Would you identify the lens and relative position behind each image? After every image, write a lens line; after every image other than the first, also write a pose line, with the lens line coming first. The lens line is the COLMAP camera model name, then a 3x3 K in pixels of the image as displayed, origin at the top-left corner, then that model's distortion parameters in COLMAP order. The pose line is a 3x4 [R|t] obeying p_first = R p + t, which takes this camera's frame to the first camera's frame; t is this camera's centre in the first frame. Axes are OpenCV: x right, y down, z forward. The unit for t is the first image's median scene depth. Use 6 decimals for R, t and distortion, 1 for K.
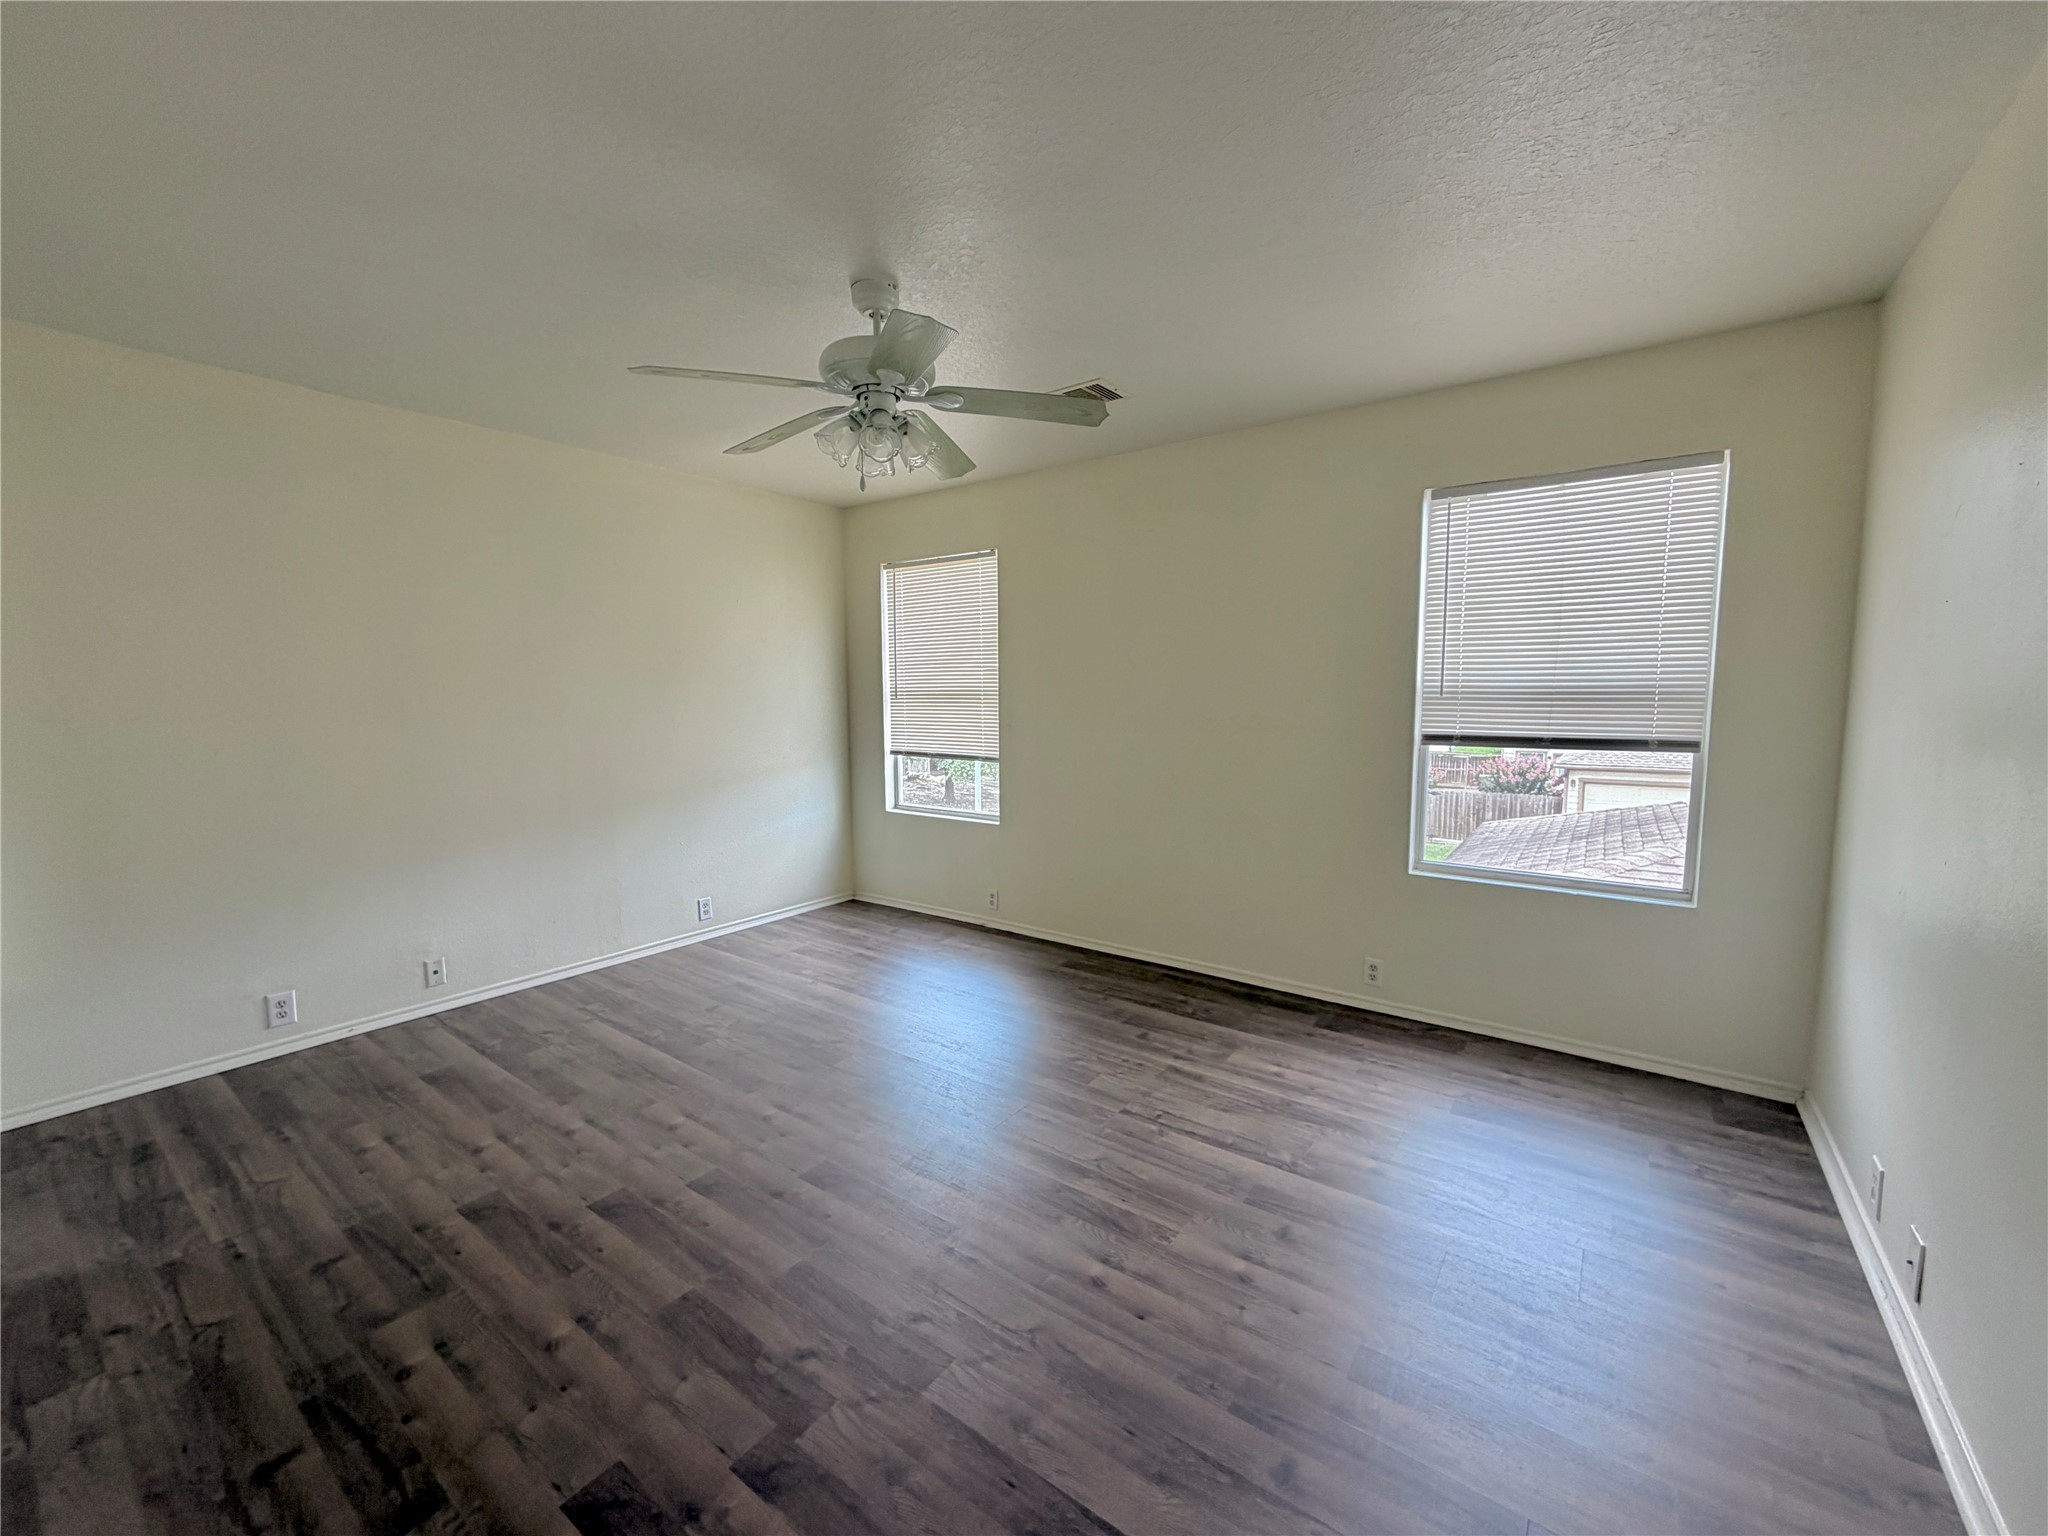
lens RADIAL K [[813.3, 0, 1018.8], [0, 813.3, 764.0], [0, 0, 1]] dist [-0.001792, -0.000301]
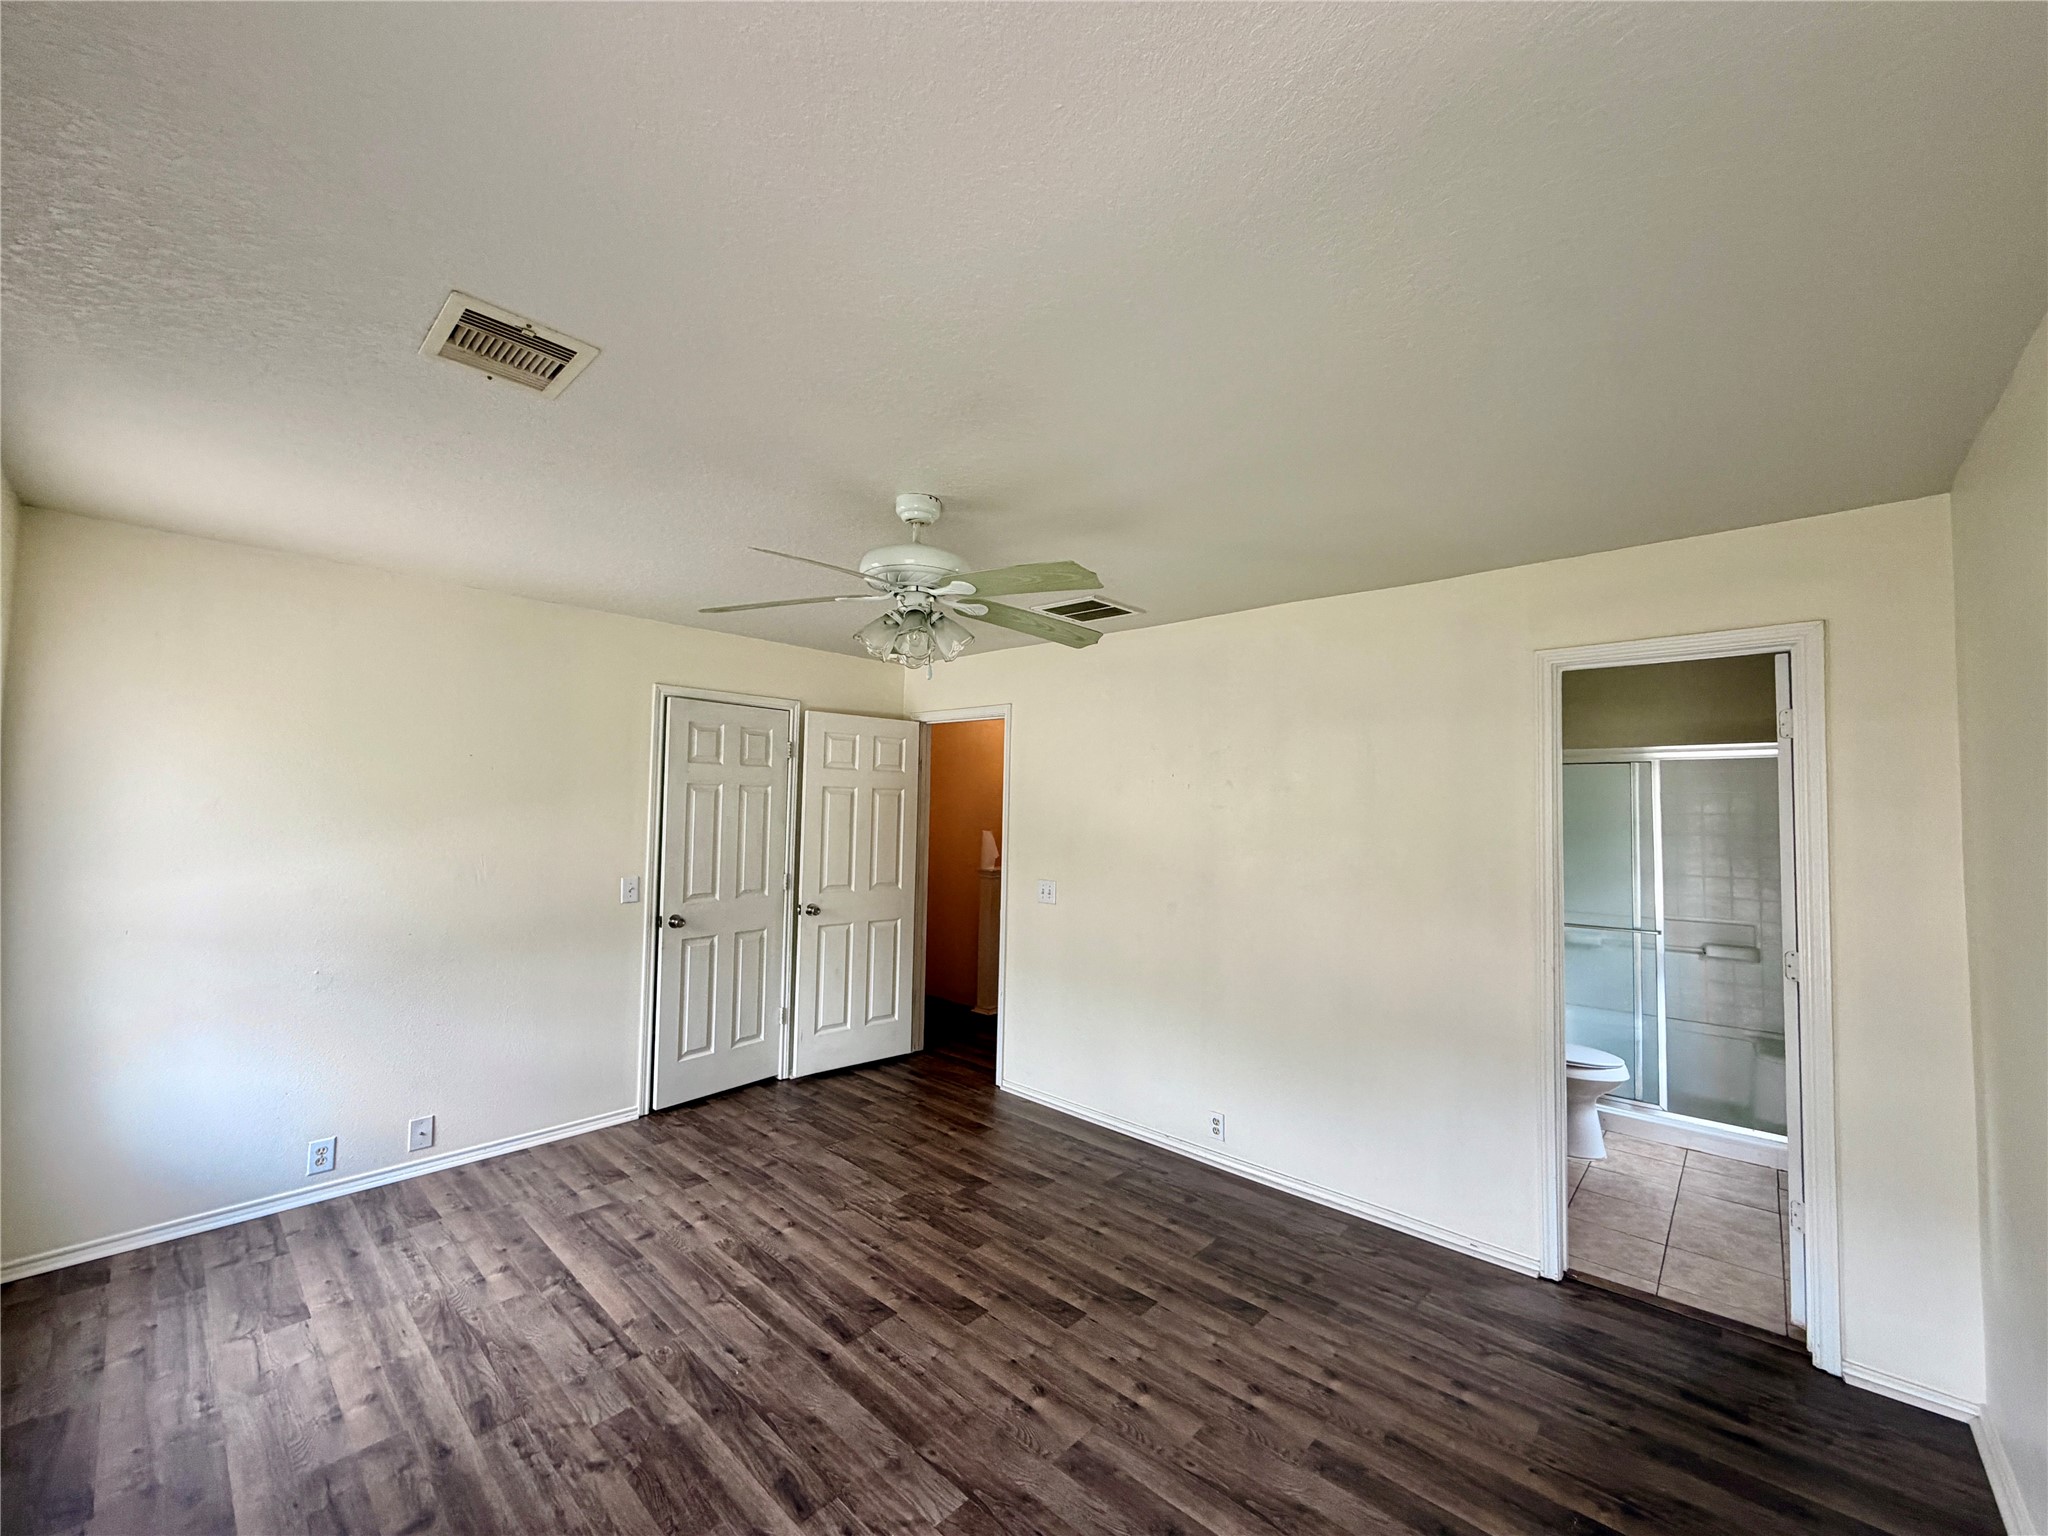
lens RADIAL K [[813.3, 0, 1018.8], [0, 813.3, 764.0], [0, 0, 1]] dist [-0.001792, -0.000301]
pose [[-0.993933, -0.009034, 0.109615, -0.395866], [-0.004849, 0.999251, 0.038384, -0.261103], [-0.109880, 0.037620, -0.993233, 1.915225]]
